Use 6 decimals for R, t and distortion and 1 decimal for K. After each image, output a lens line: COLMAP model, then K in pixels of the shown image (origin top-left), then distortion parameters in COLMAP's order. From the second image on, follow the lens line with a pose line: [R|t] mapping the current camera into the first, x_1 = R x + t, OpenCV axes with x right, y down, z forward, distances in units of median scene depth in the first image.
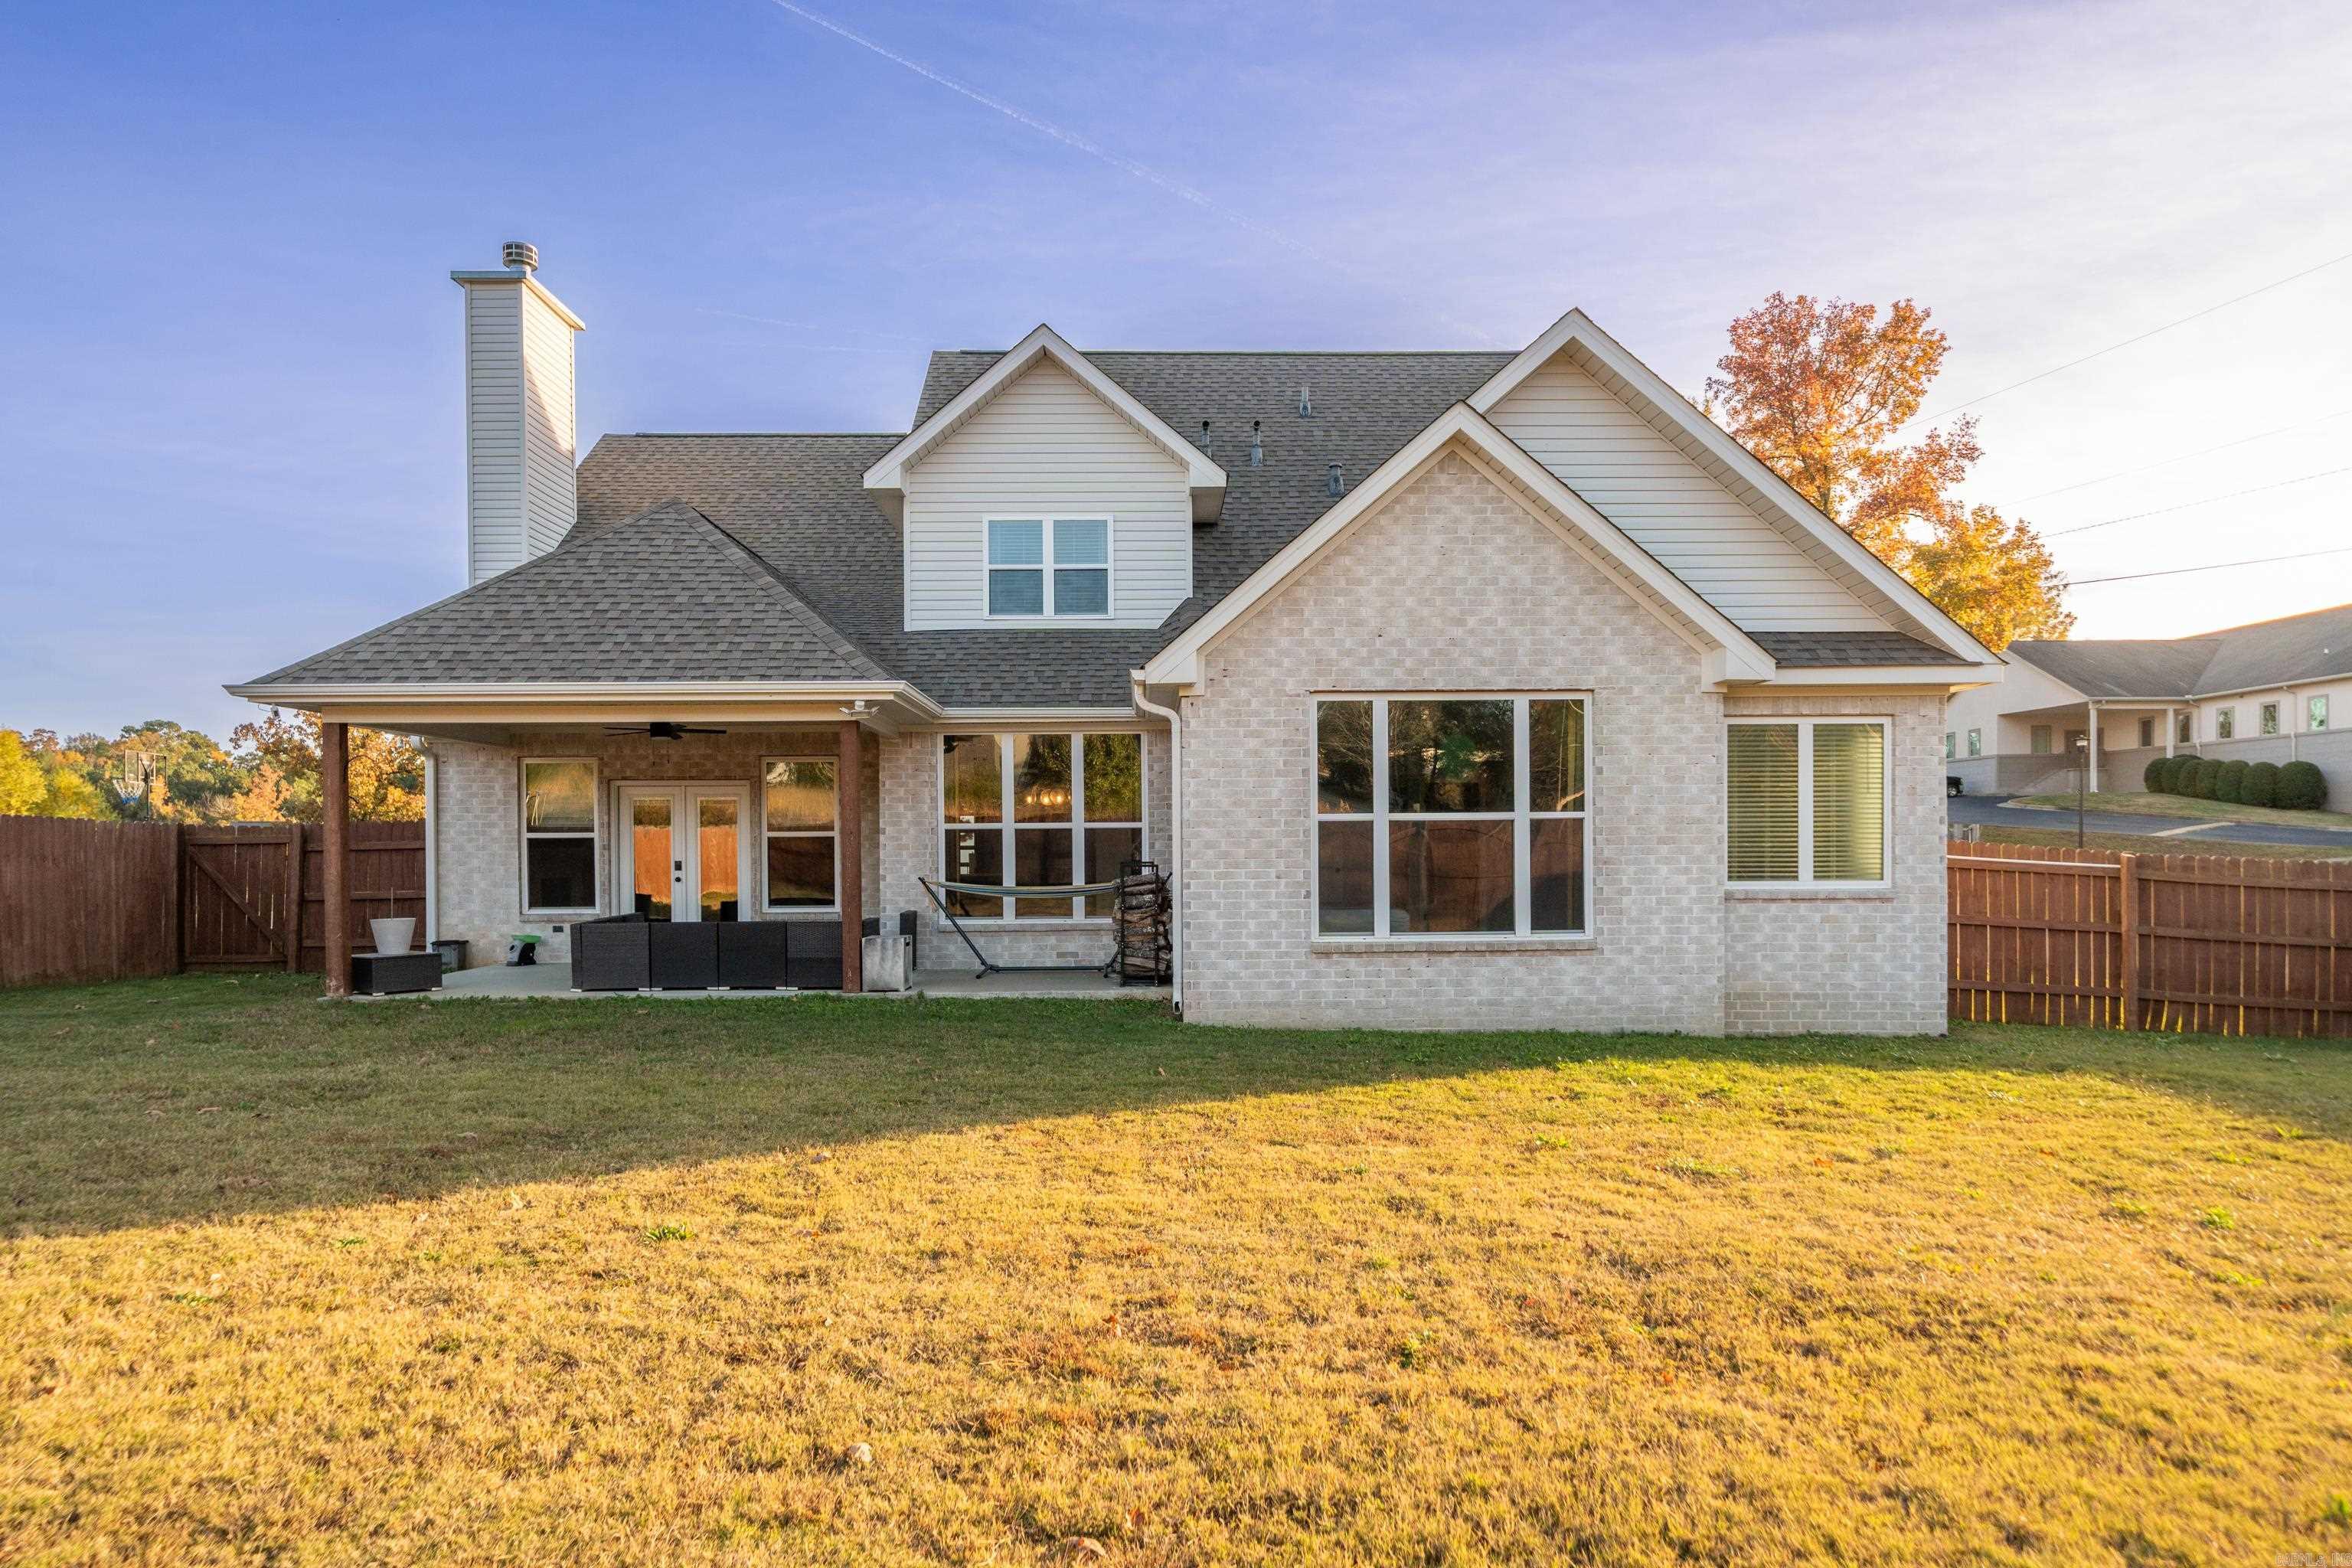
lens RADIAL K [[1353.2, 0, 1174.7], [0, 1353.2, 869.8], [0, 0, 1]] dist [-0.003983, -0.000779]
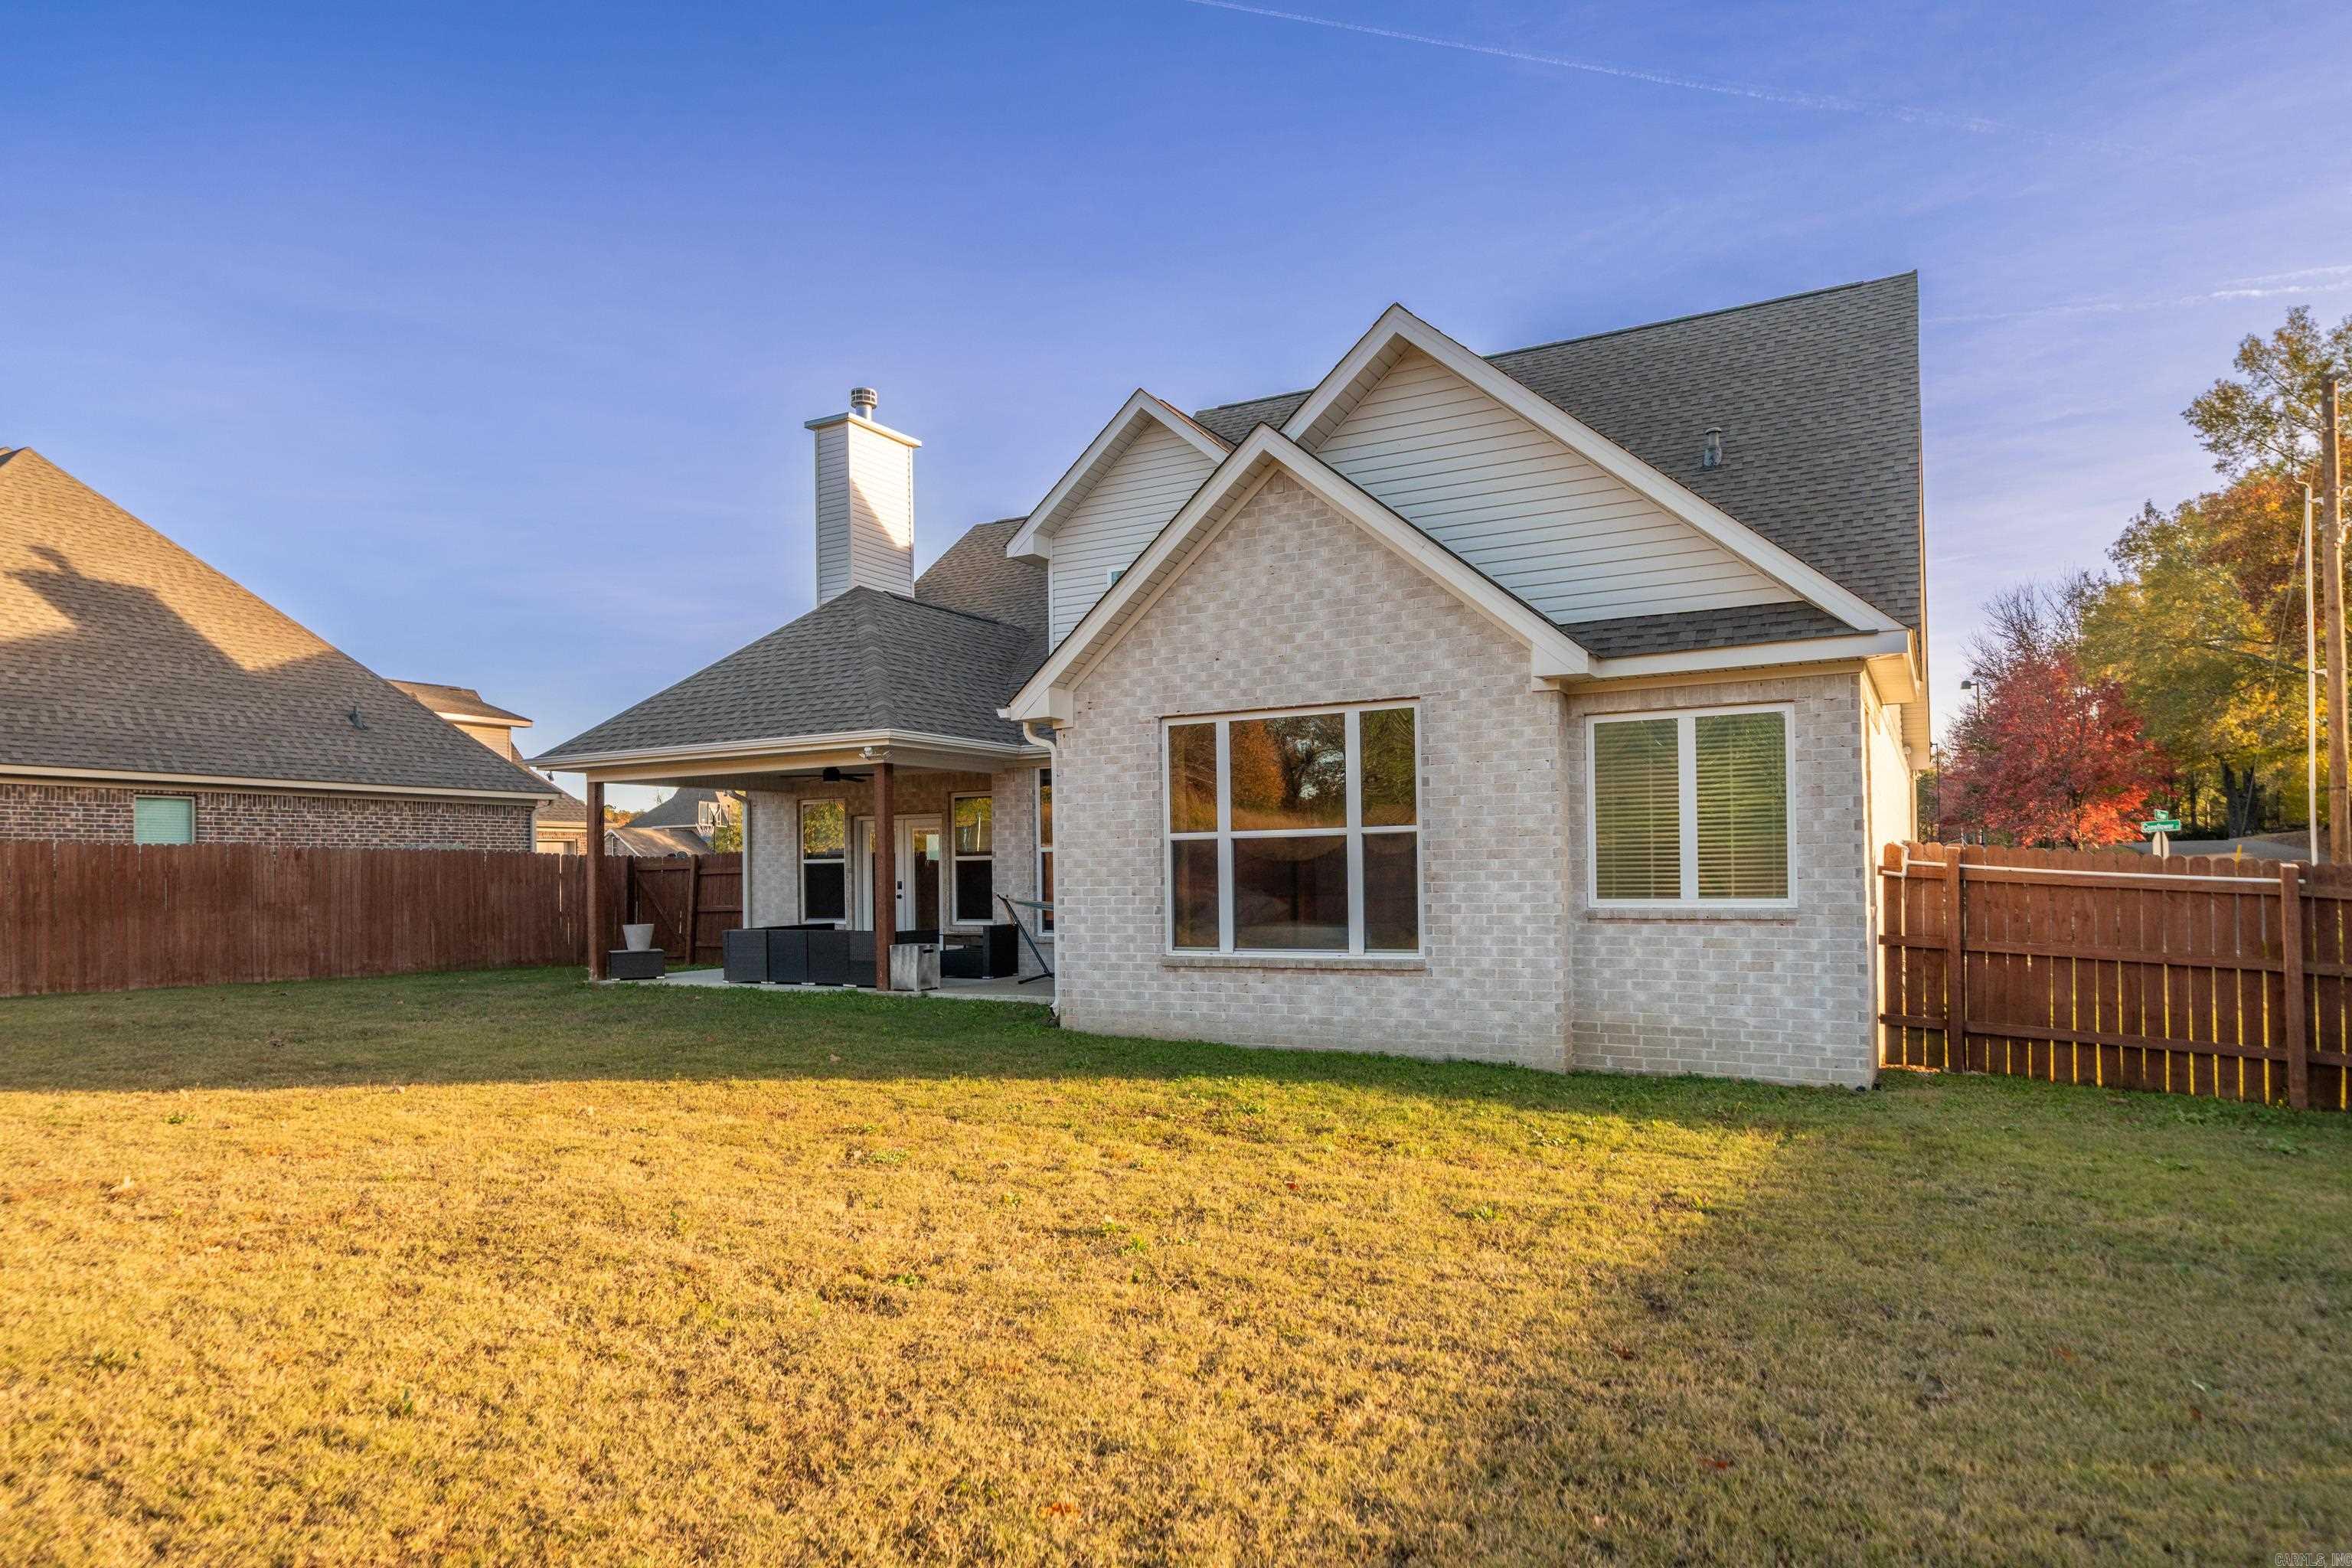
lens RADIAL K [[1353.2, 0, 1174.7], [0, 1353.2, 869.8], [0, 0, 1]] dist [-0.003983, -0.000779]
pose [[0.875432, -0.007898, -0.483277, 0.614873], [0.000175, 0.999872, -0.016024, 0.003625], [0.483341, 0.013943, 0.875321, 0.084660]]
